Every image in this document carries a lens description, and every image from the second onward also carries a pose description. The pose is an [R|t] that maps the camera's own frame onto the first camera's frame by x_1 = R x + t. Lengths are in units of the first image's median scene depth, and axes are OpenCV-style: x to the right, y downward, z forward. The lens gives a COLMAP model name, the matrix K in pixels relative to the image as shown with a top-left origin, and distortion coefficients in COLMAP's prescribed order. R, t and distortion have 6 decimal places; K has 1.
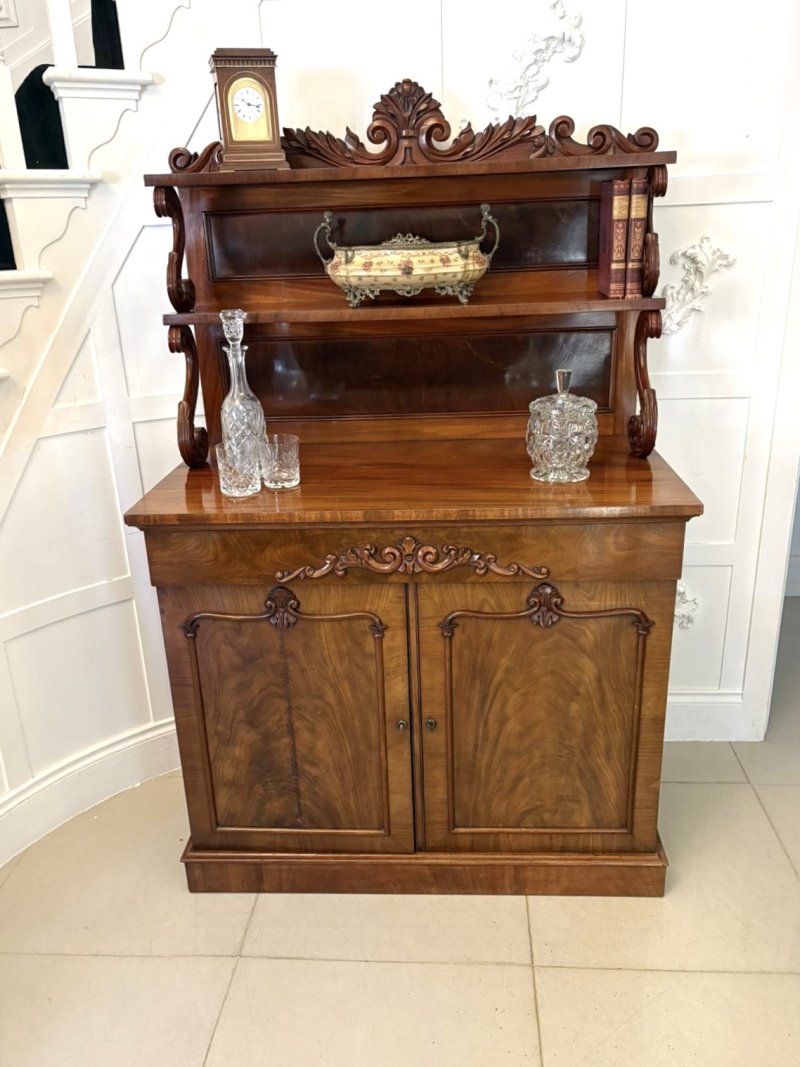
lens RADIAL K [[870.7, 0, 405.2], [0, 870.7, 537.8], [0, 0, 1]] dist [0.022030, -0.017246]
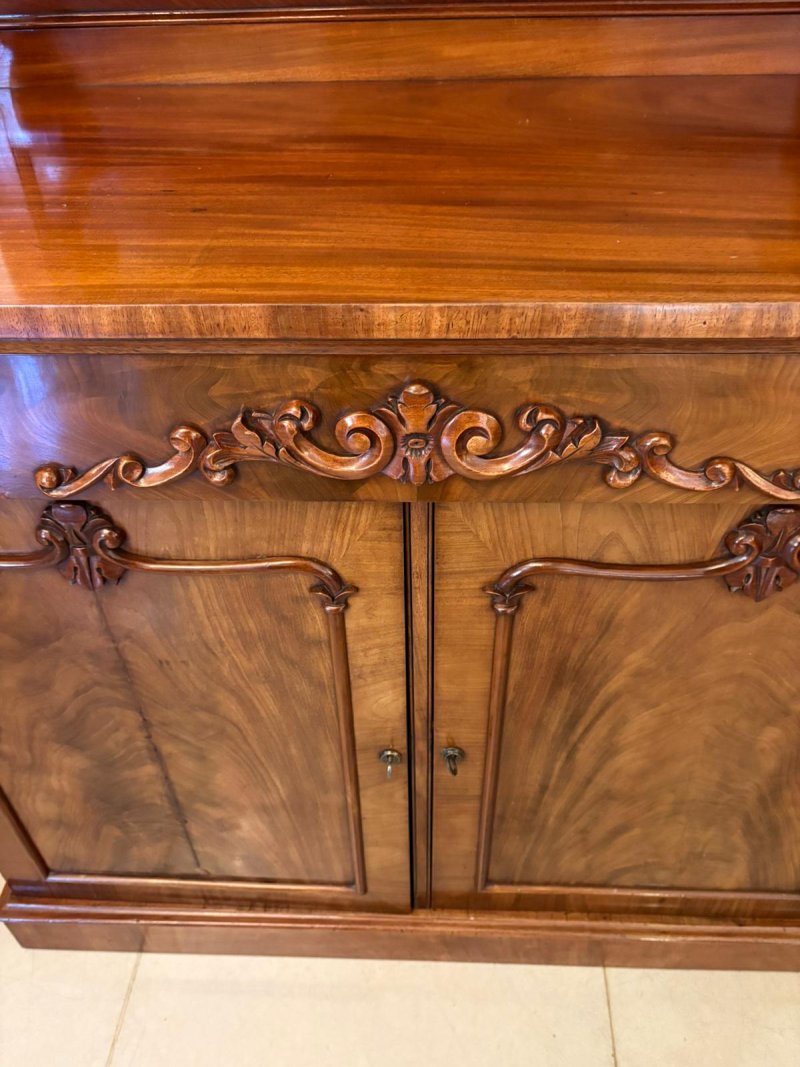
lens RADIAL K [[825.1, 0, 401.2], [0, 825.1, 539.0], [0, 0, 1]] dist [0.033688, -0.040549]
pose [[0.999829, 0.002895, 0.018278, -0.006426], [-0.009084, 0.937278, 0.348465, -0.048785], [-0.016123, -0.348571, 0.937144, 0.620898]]
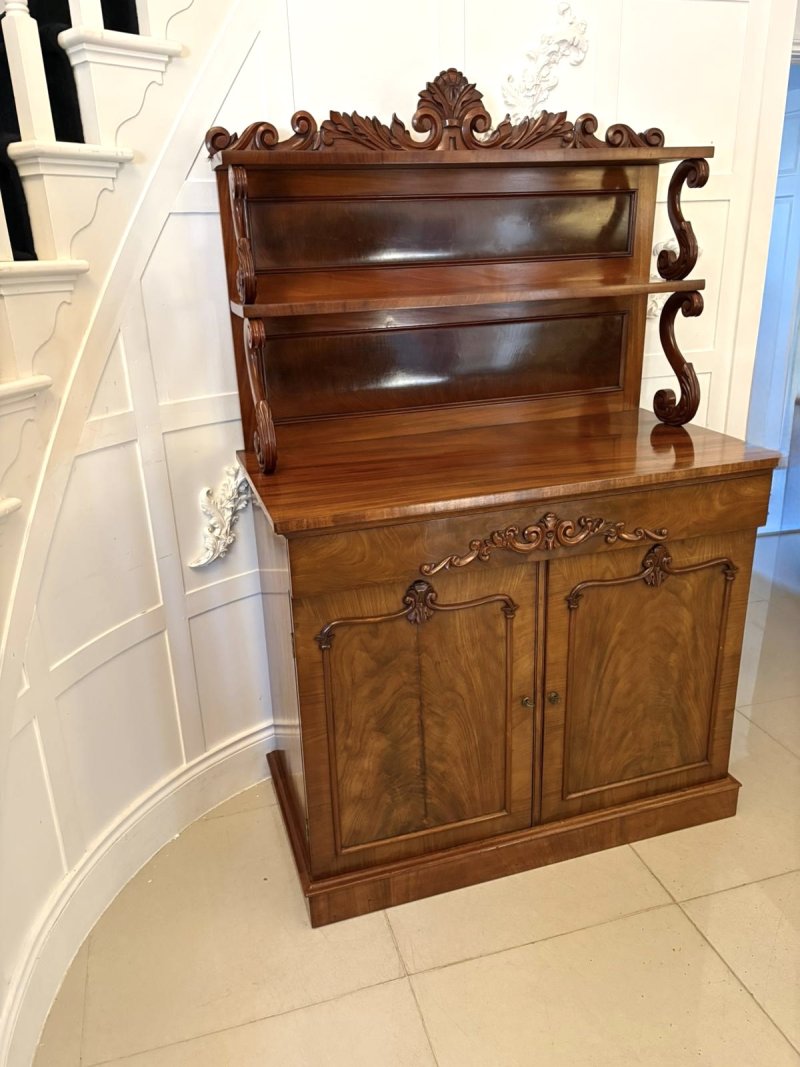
lens RADIAL K [[825.1, 0, 412.9], [0, 825.1, 541.9], [0, 0, 1]] dist [0.033688, -0.040549]
pose [[0.936637, -0.116136, 0.330489, -0.423102], [0.119843, 0.992750, 0.009212, 0.003362], [-0.329163, 0.030979, 0.943765, 0.128319]]
